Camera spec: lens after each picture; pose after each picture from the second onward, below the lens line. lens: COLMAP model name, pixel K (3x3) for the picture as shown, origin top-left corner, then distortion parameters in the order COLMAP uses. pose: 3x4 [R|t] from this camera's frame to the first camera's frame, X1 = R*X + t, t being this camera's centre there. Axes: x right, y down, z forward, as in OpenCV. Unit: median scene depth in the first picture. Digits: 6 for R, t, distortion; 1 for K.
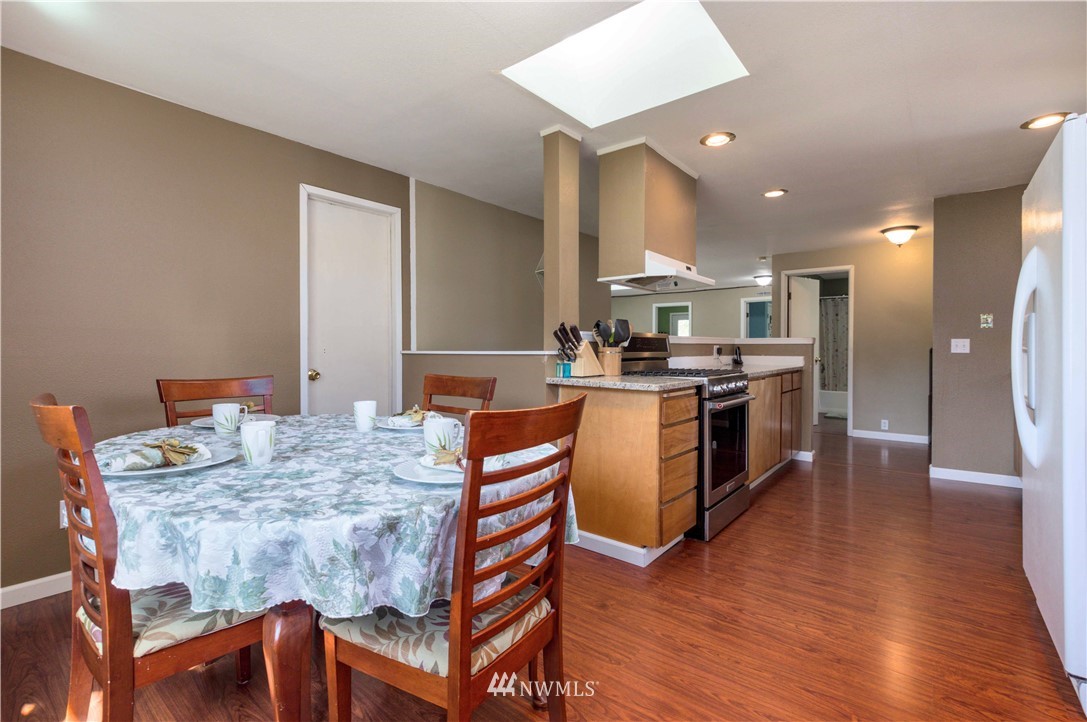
lens RADIAL K [[485.3, 0, 543.5], [0, 485.3, 361.0], [0, 0, 1]] dist [-0.003652, -0.000582]
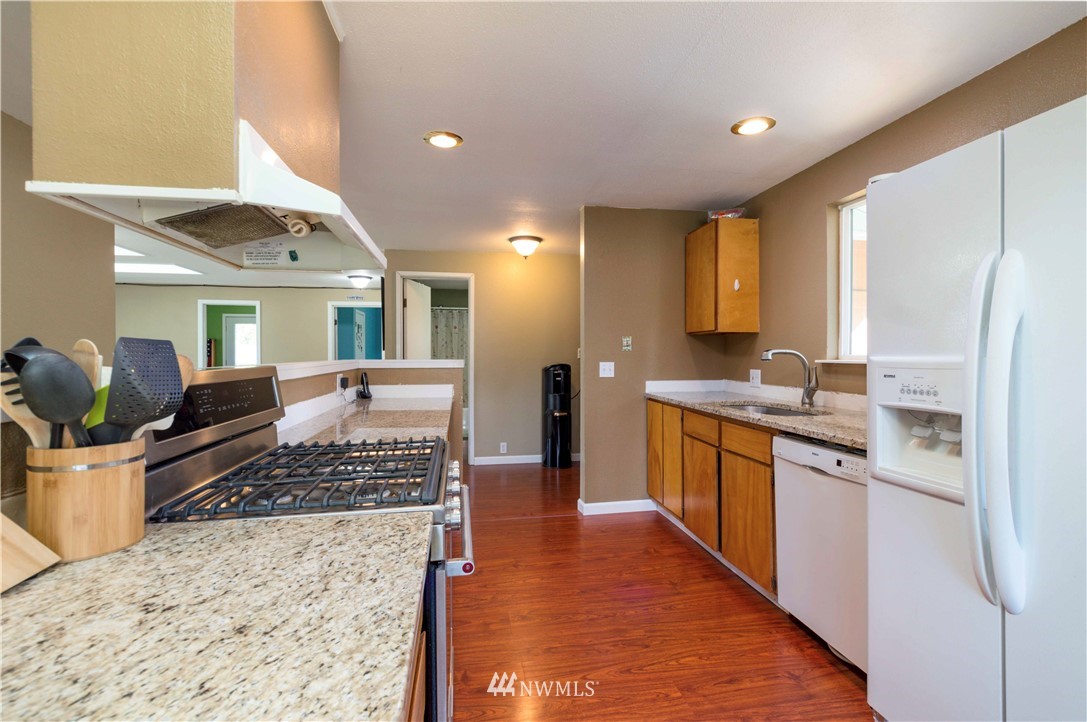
lens RADIAL K [[485.3, 0, 543.5], [0, 485.3, 361.0], [0, 0, 1]] dist [-0.003652, -0.000582]
pose [[0.658257, -0.013901, 0.752665, 0.060160], [0.022325, 0.999750, -0.001060, -0.039633], [-0.752462, 0.017501, 0.658403, 0.377605]]
